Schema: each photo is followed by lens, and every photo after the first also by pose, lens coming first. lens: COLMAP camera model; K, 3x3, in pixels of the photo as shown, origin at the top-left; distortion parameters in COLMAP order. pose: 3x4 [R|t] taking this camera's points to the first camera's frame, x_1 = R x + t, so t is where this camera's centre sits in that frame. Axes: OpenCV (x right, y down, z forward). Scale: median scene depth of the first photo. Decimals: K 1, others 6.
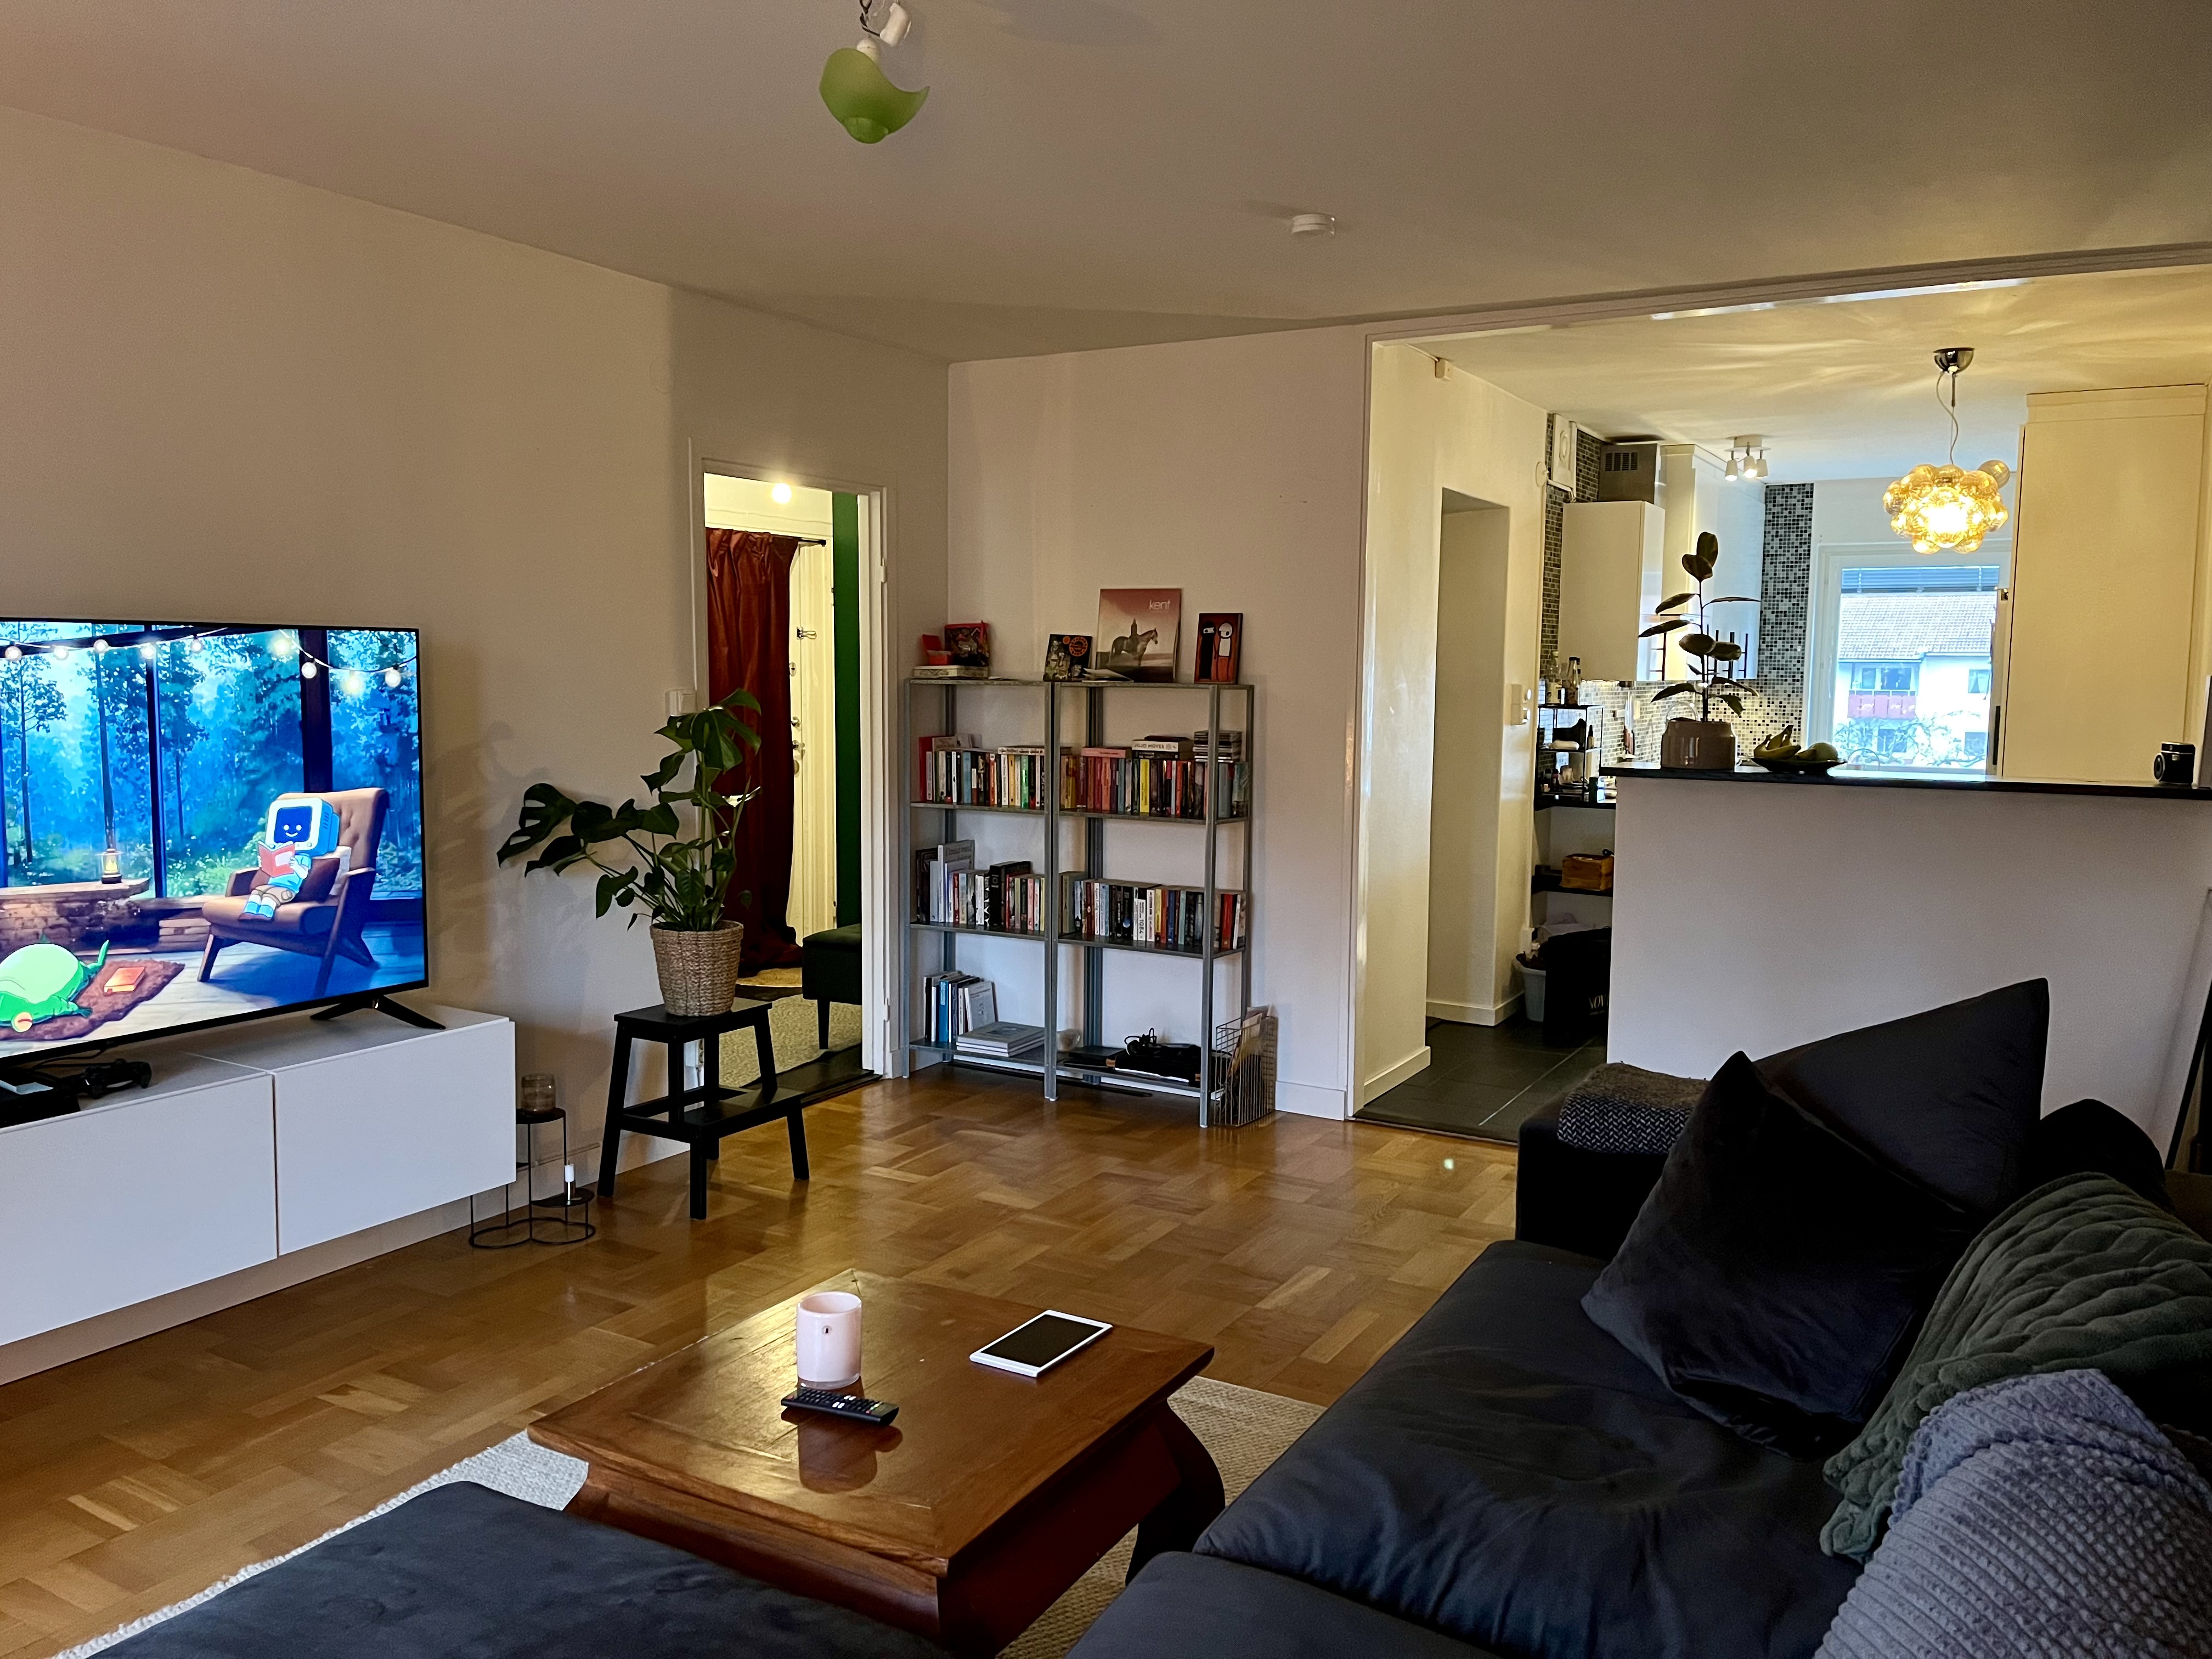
lens RADIAL K [[1665.1, 0, 1103.9], [0, 1665.1, 824.4], [0, 0, 1]] dist [0.013466, 0.001402]
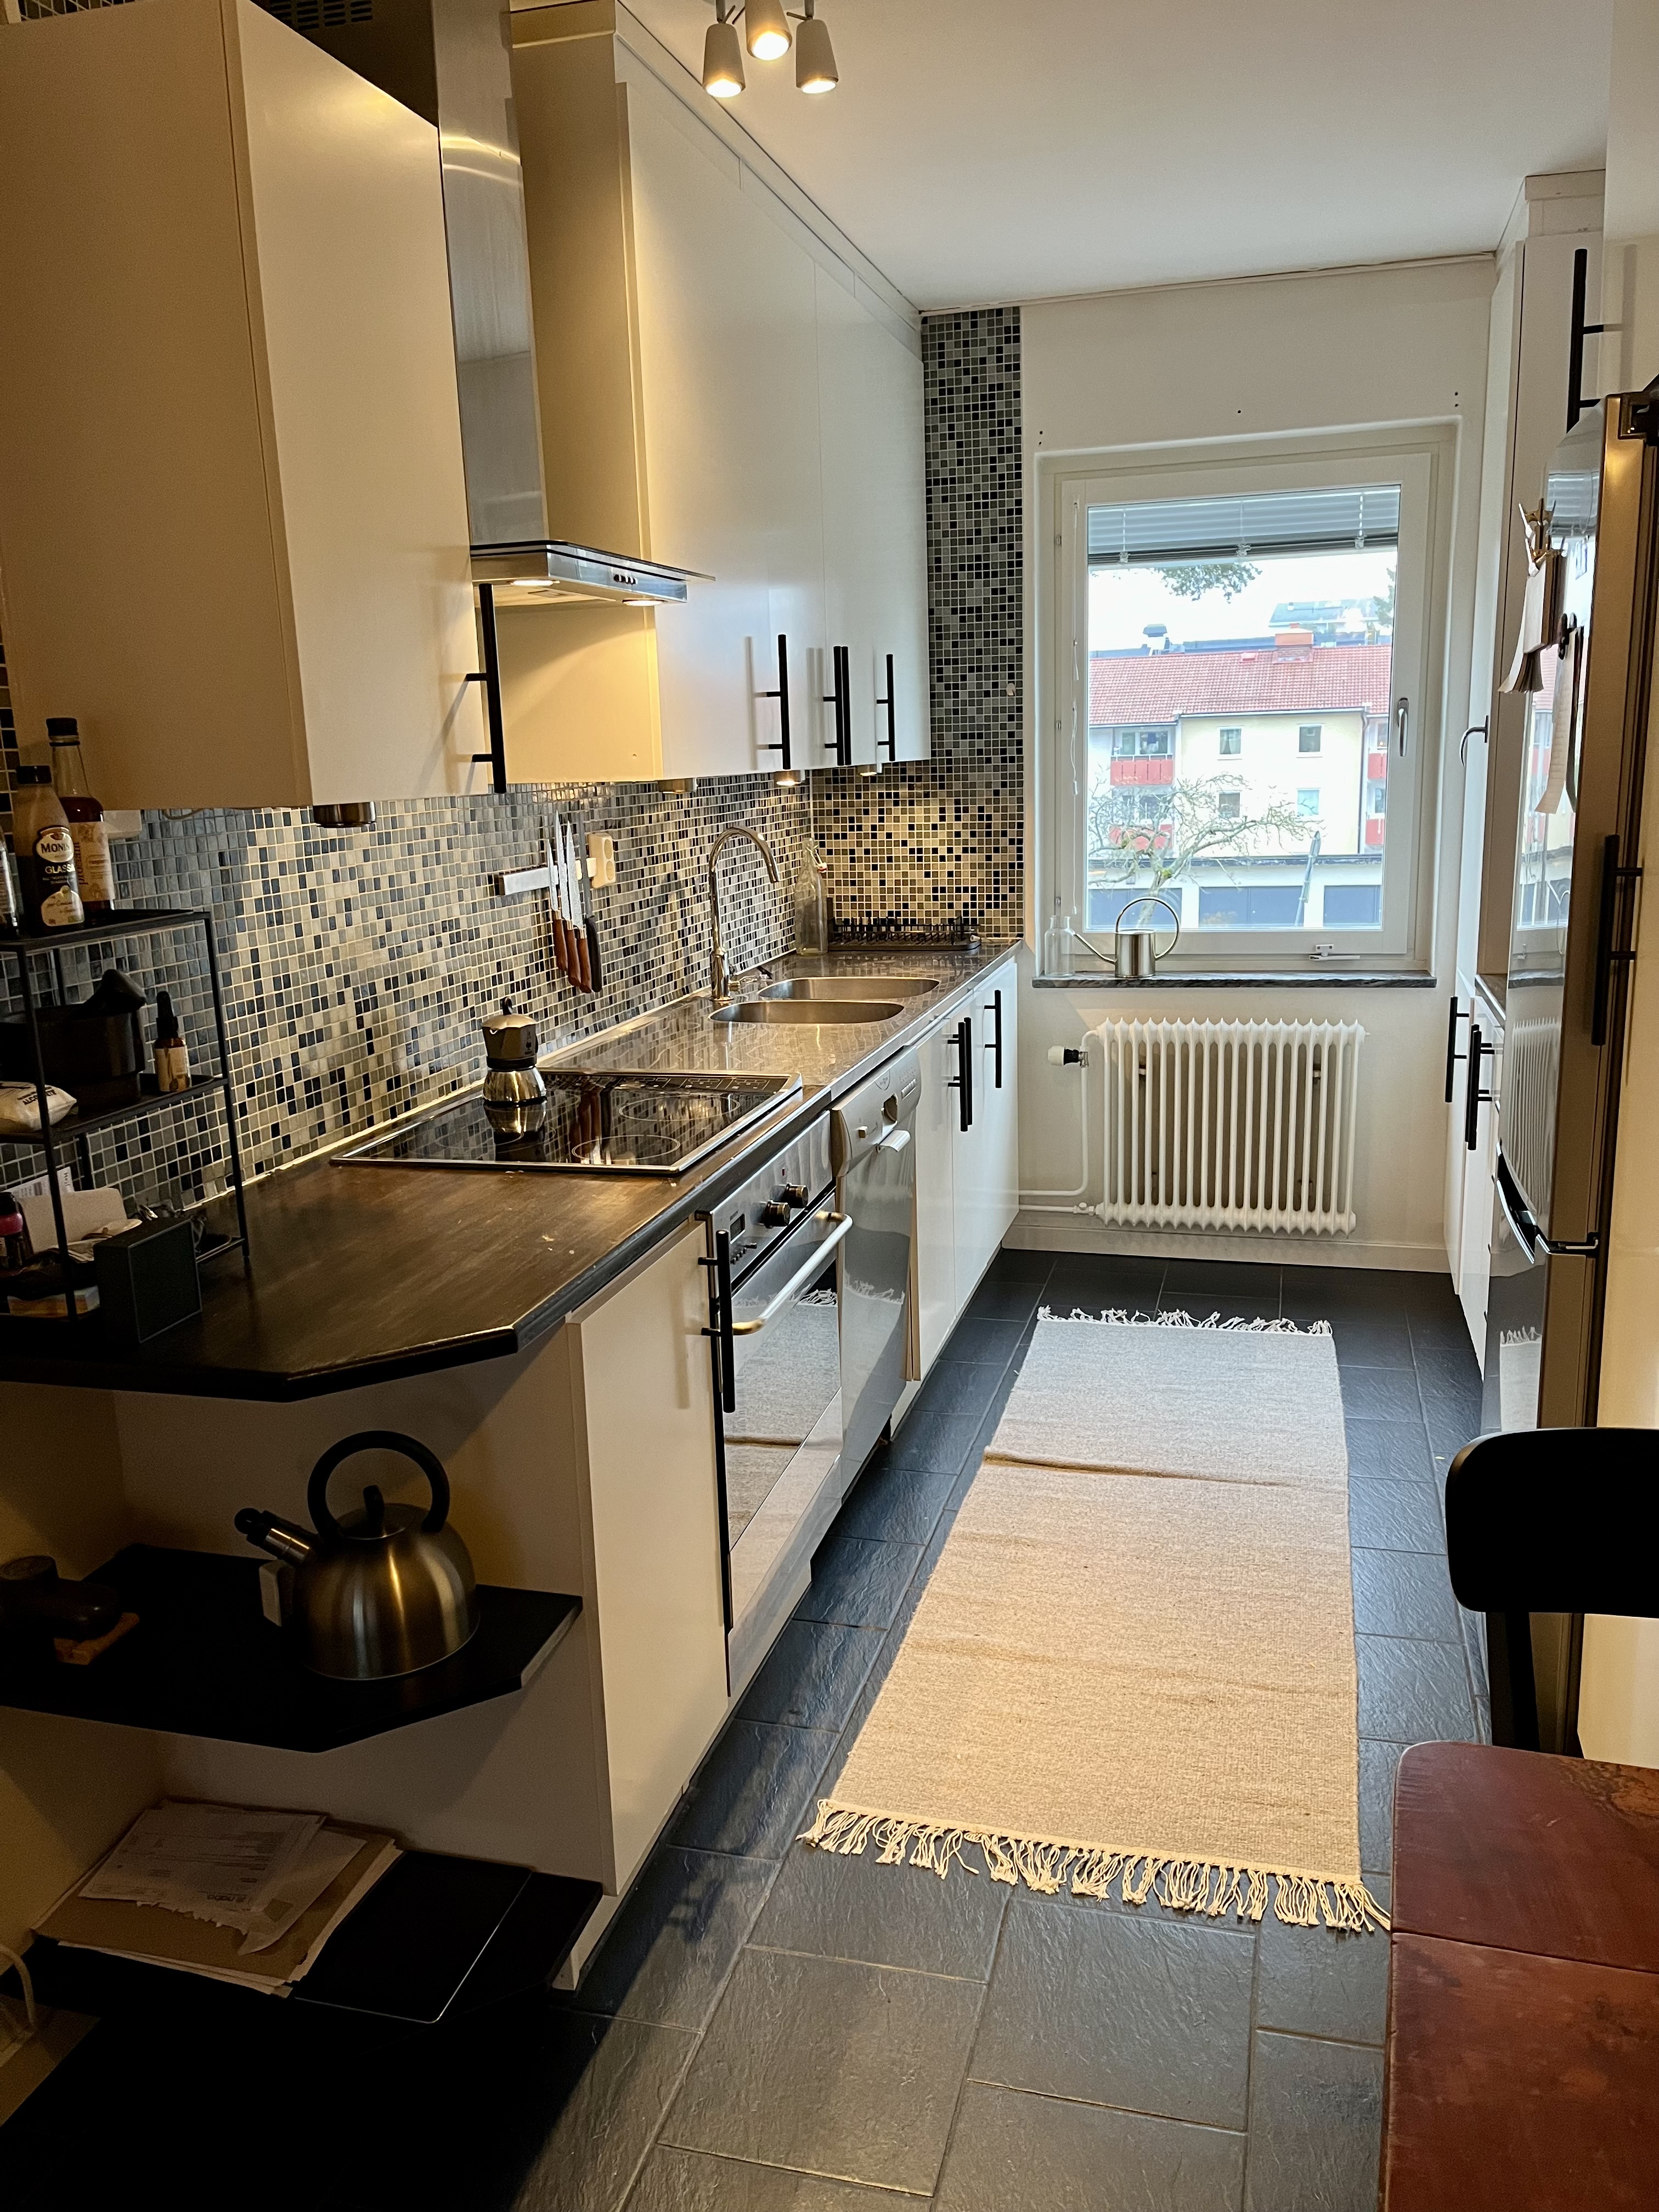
lens RADIAL K [[1665.1, 0, 830.1], [0, 1665.1, 1110.8], [0, 0, 1]] dist [0.013466, 0.001402]
pose [[0.966534, -0.094921, 0.238332, 0.246091], [0.066682, 0.990053, 0.123889, -0.049981], [-0.247721, -0.103851, 0.963249, 0.553350]]
